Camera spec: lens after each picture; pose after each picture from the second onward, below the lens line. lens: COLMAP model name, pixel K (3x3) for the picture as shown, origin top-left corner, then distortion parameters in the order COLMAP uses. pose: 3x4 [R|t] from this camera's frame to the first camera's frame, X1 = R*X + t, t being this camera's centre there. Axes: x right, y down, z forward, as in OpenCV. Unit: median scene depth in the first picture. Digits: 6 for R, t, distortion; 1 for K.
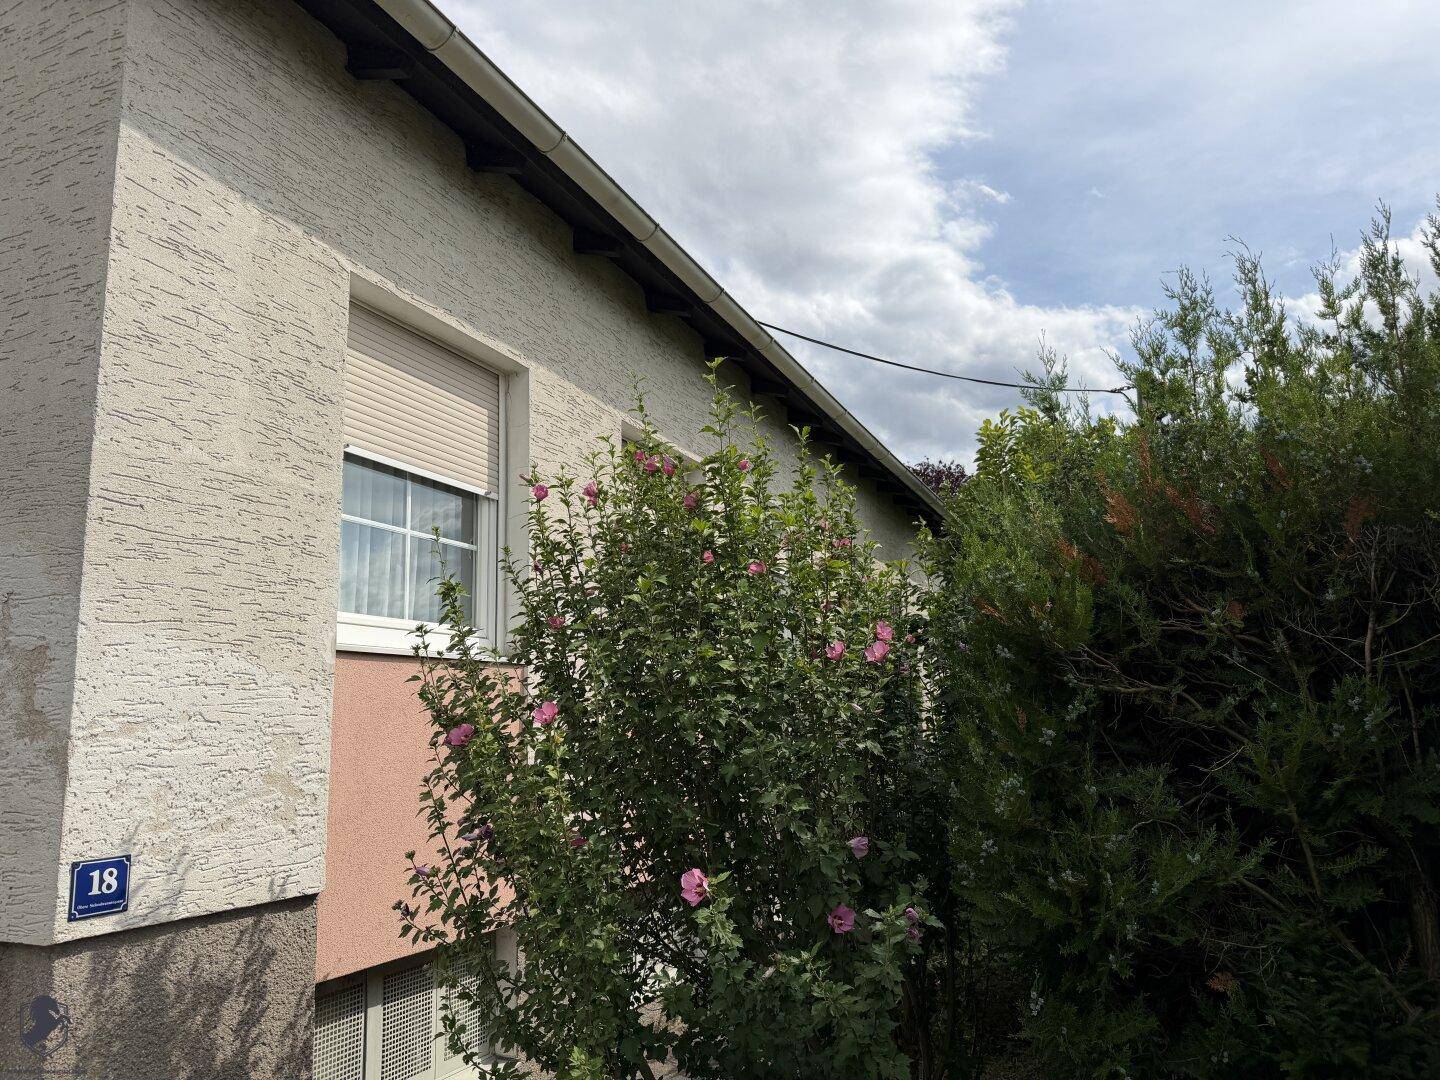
lens RADIAL K [[1052.6, 0, 720.0], [0, 1052.6, 540.0], [0, 0, 1]] dist [0.019354, -0.007991]
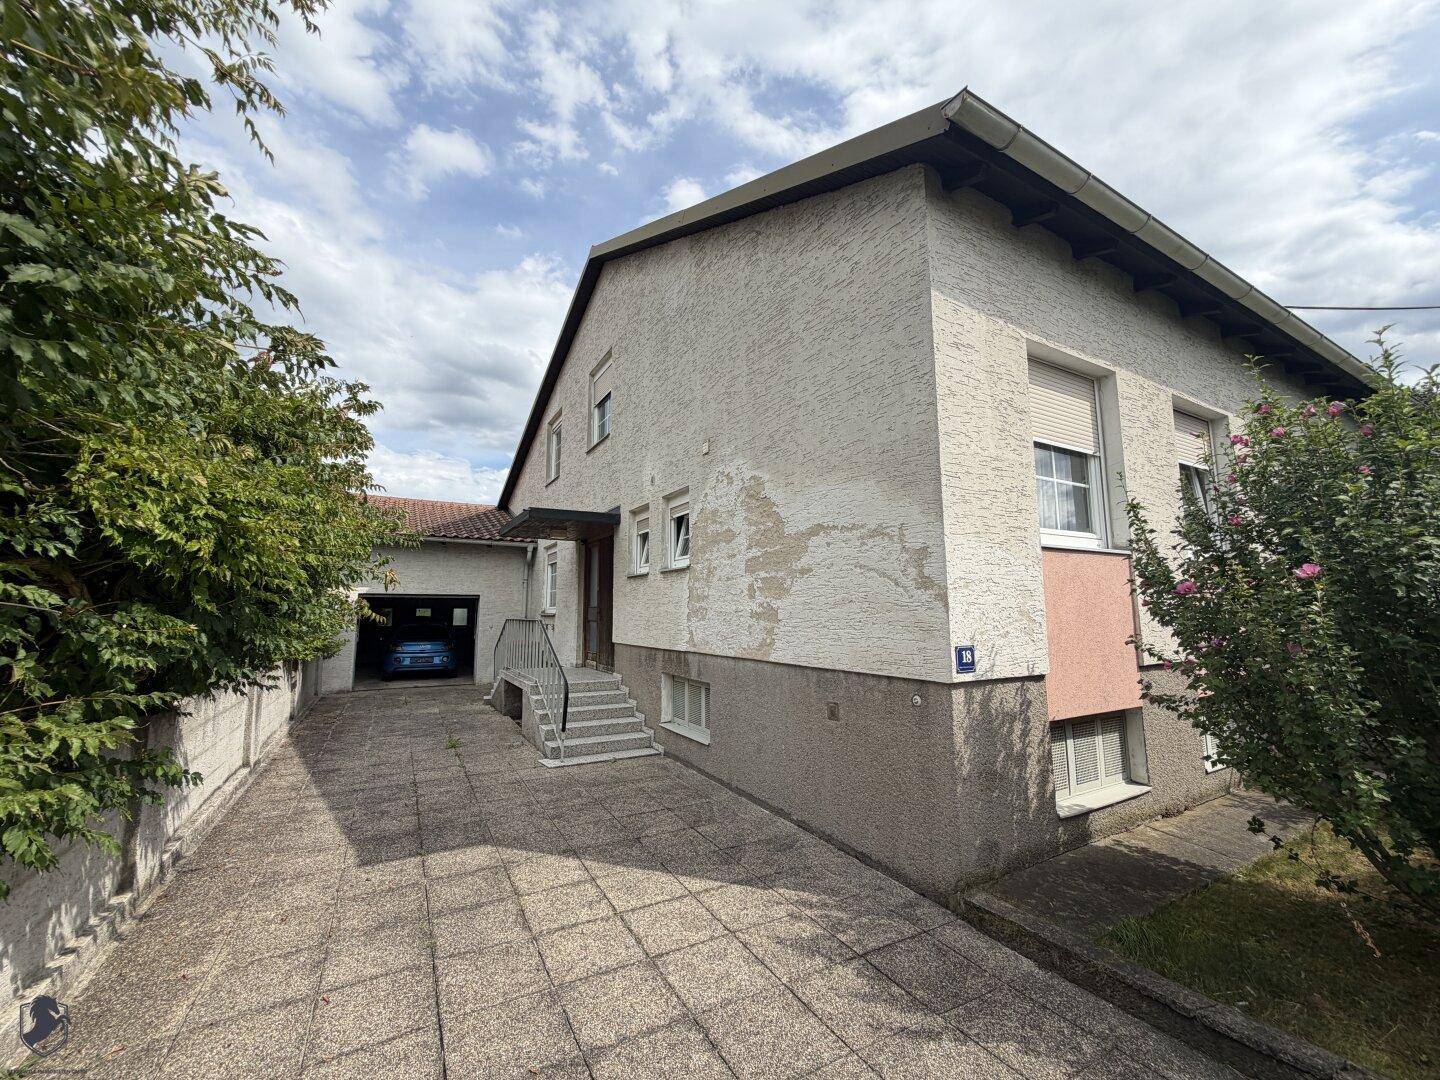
lens RADIAL K [[594.7, 0, 720.0], [0, 594.7, 540.0], [0, 0, 1]] dist [0.012614, -0.000823]
pose [[0.809893, -0.048336, -0.584583, -0.236158], [0.091916, 0.994745, 0.045093, -0.006019], [0.579331, -0.090254, 0.810080, -0.191519]]
